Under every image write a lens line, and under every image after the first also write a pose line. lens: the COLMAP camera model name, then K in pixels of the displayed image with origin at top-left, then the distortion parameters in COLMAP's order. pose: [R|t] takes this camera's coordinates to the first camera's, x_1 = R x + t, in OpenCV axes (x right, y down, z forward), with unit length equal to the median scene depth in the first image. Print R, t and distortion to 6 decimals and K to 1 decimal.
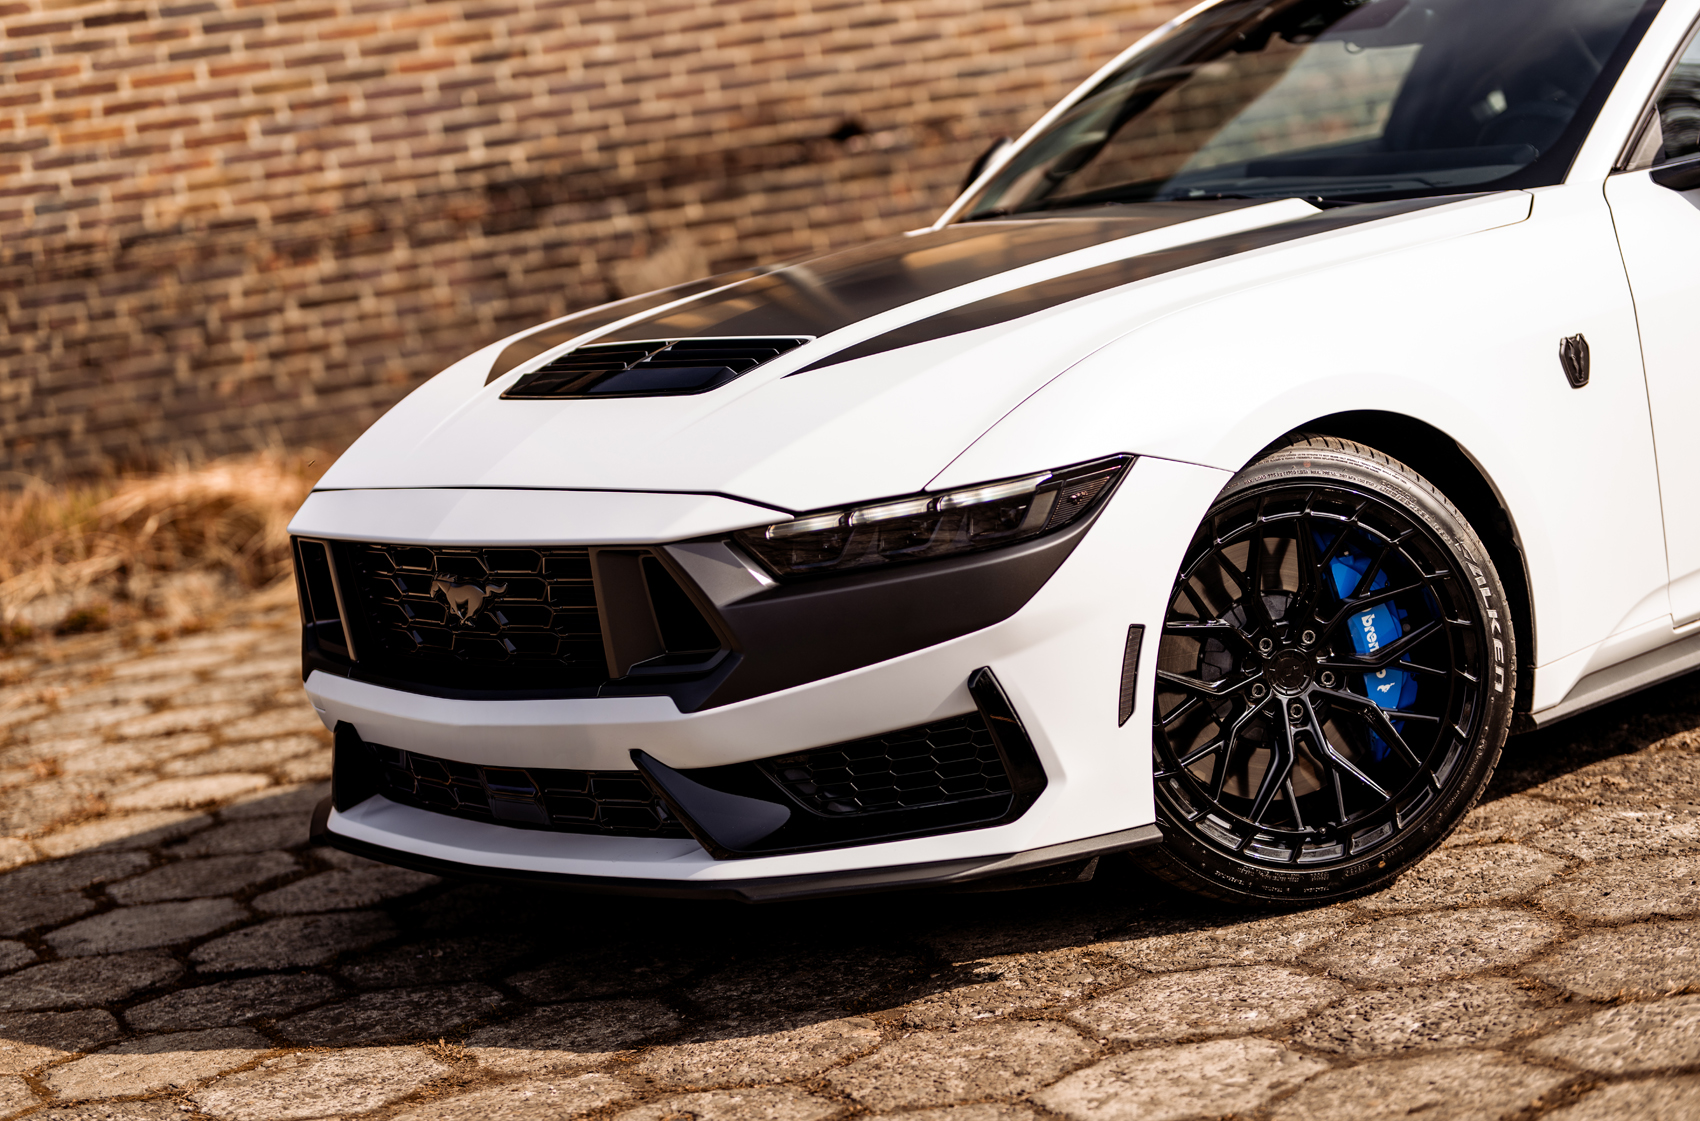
lens RADIAL K [[4068.5, 0, 848.7], [0, 4068.5, 527.8], [0, 0, 1]] dist [-0.037840, -0.058803]
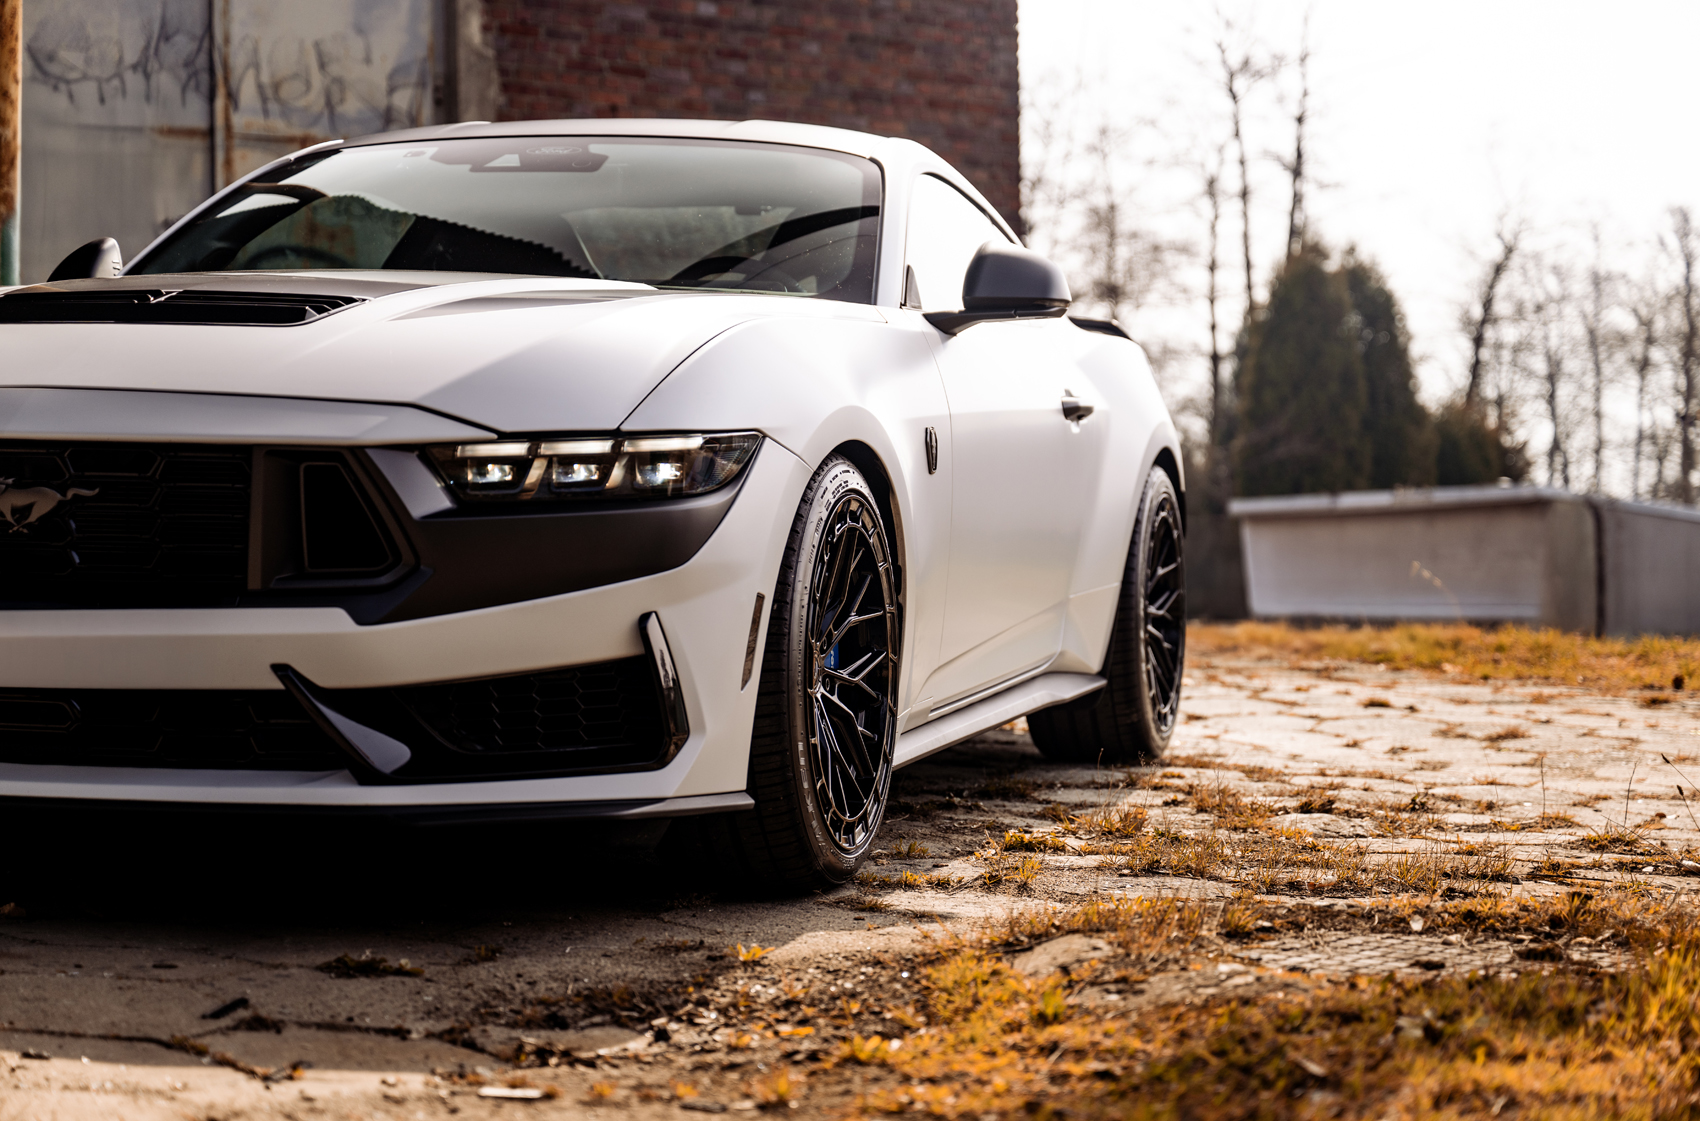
lens RADIAL K [[3314.5, 0, 850.0], [0, 3314.5, 560.5], [0, 0, 1]] dist [0.001691, 0.109589]
pose [[0.807748, 0.134304, 0.574026, -0.393019], [-0.056740, 0.986895, -0.151060, 0.140343], [-0.586791, 0.089448, 0.804783, 0.304313]]
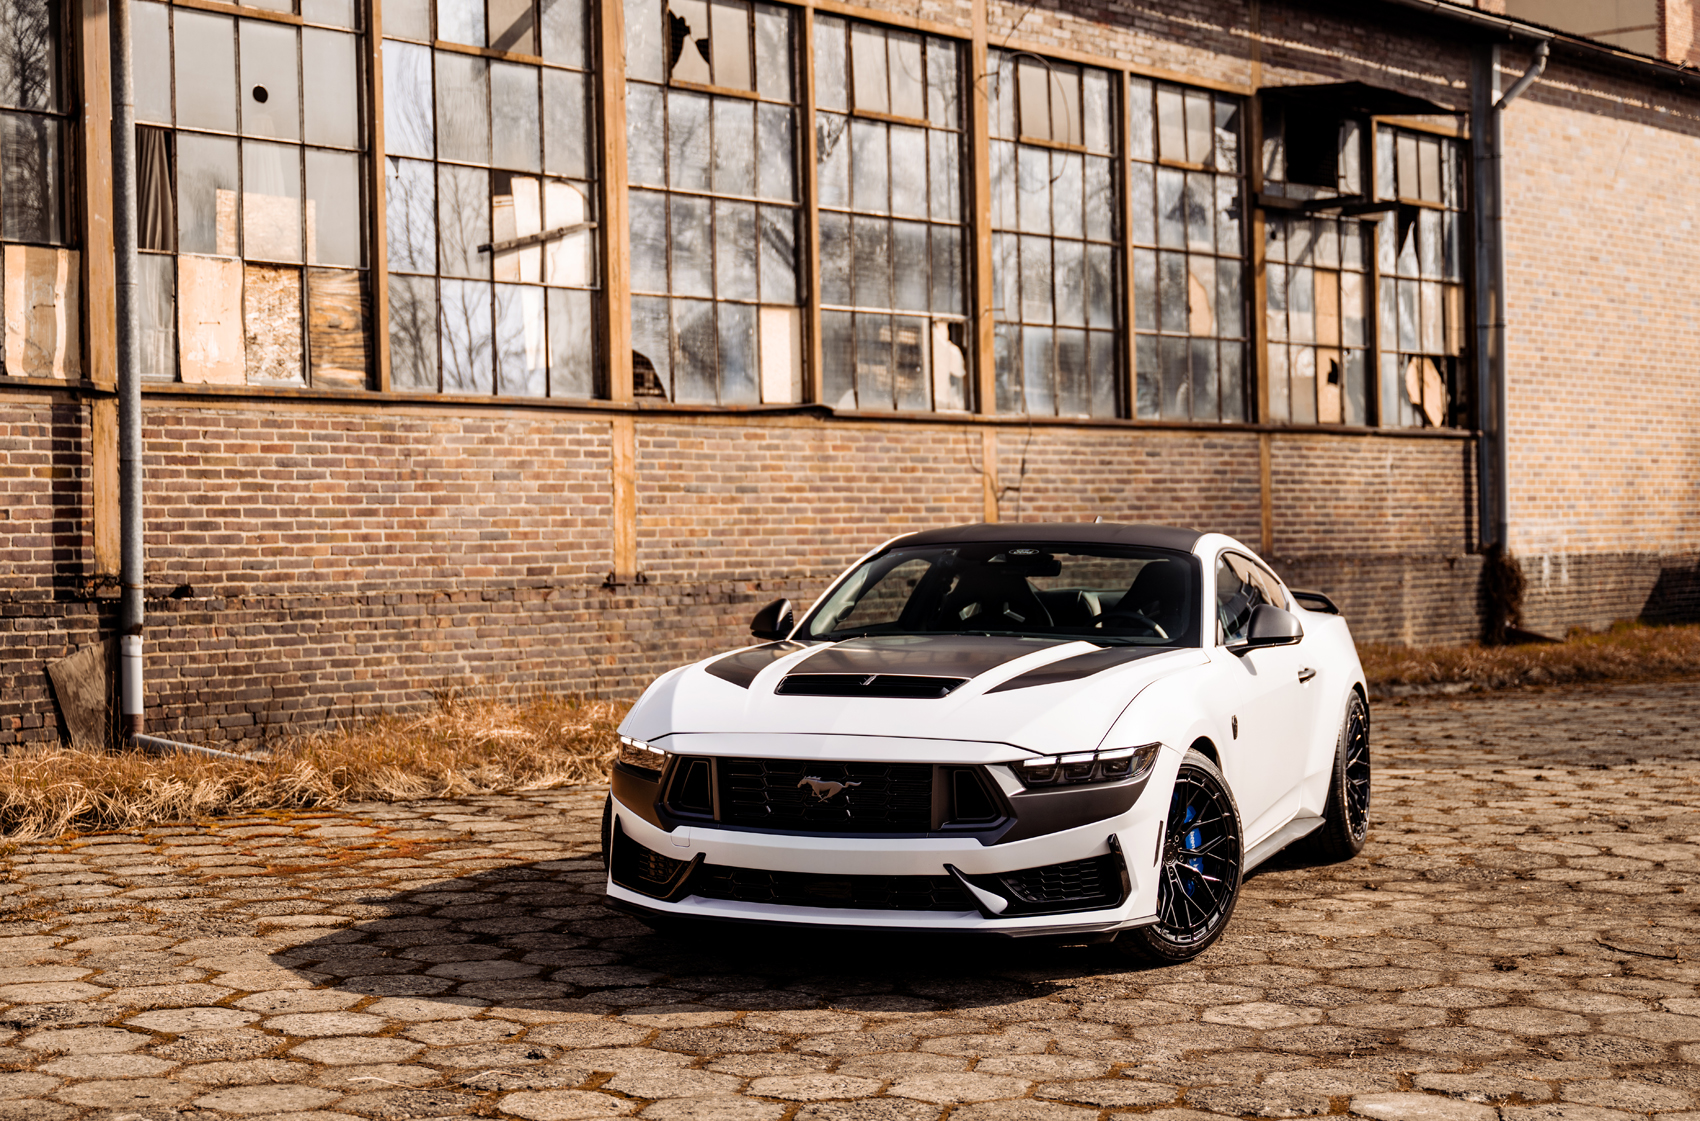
lens RADIAL K [[2808.9, 0, 872.4], [0, 2808.9, 560.7], [0, 0, 1]] dist [0.022830, -0.019875]
pose [[0.852972, 0.126870, 0.506303, -0.833208], [-0.052329, 0.985908, -0.158891, 0.132364], [-0.519327, 0.109035, 0.847591, -0.207778]]
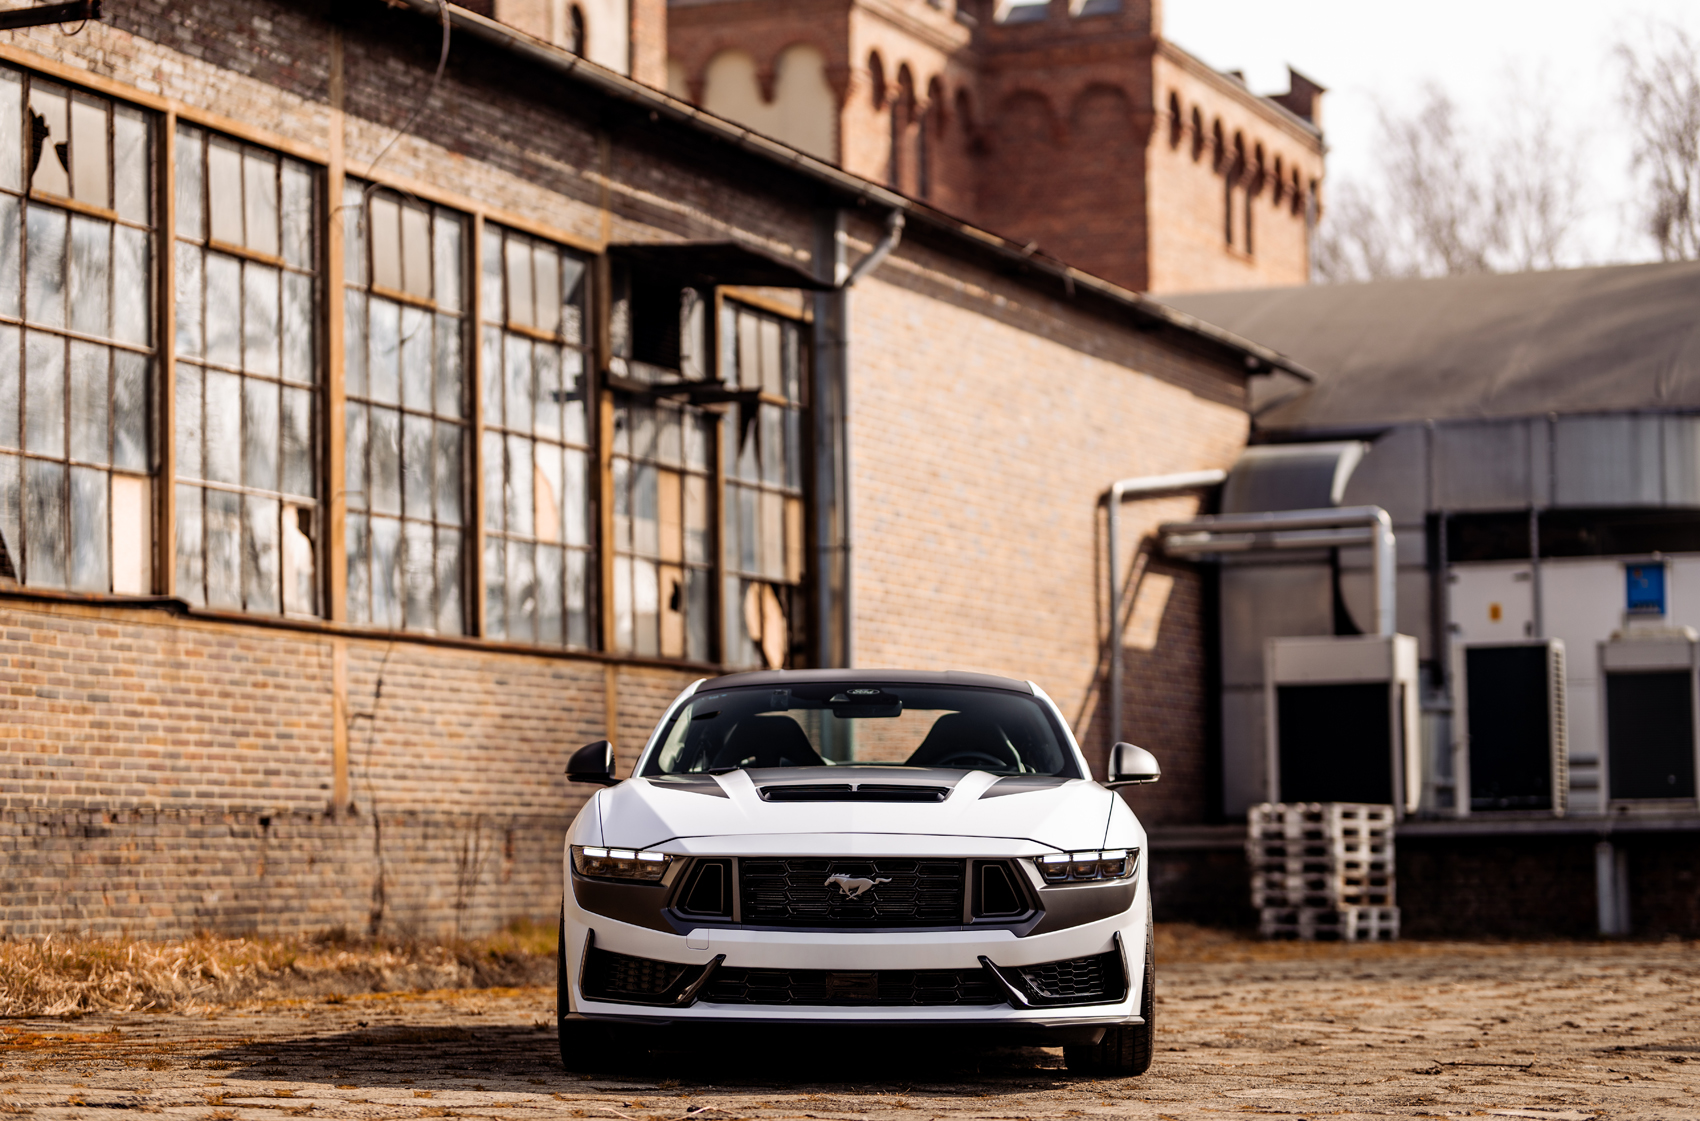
lens RADIAL K [[4068.5, 0, 848.7], [0, 4068.5, 527.8], [0, 0, 1]] dist [-0.037840, -0.058803]
pose [[0.650484, 0.204710, 0.731413, -1.706293], [-0.003303, 0.963747, -0.266799, 0.408536], [-0.759513, 0.171132, 0.627578, -0.318294]]
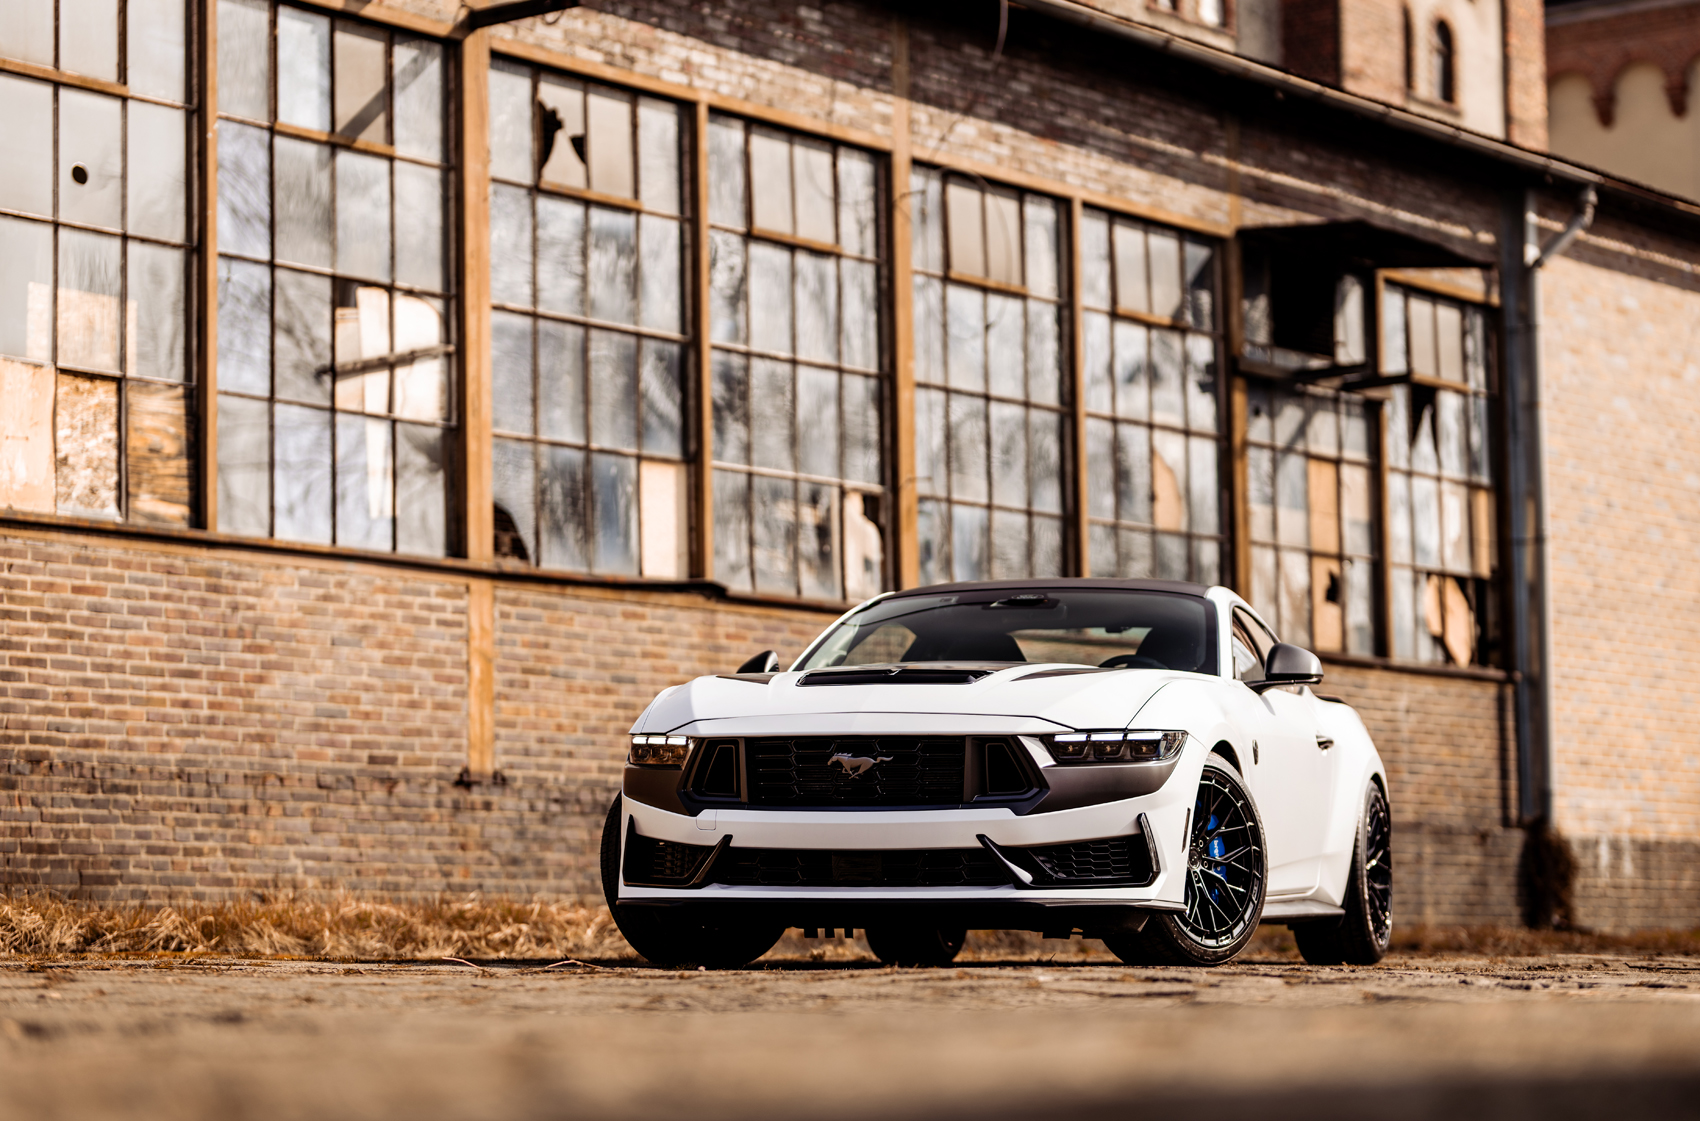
lens RADIAL K [[4154.8, 0, 850.0], [0, 4154.8, 560.5], [0, 0, 1]] dist [-0.023111, 0.337272]
pose [[0.825226, 0.191481, 0.531353, -1.270238], [-0.049274, 0.961598, -0.270001, 0.499558], [-0.562649, 0.196630, 0.802971, -0.697634]]
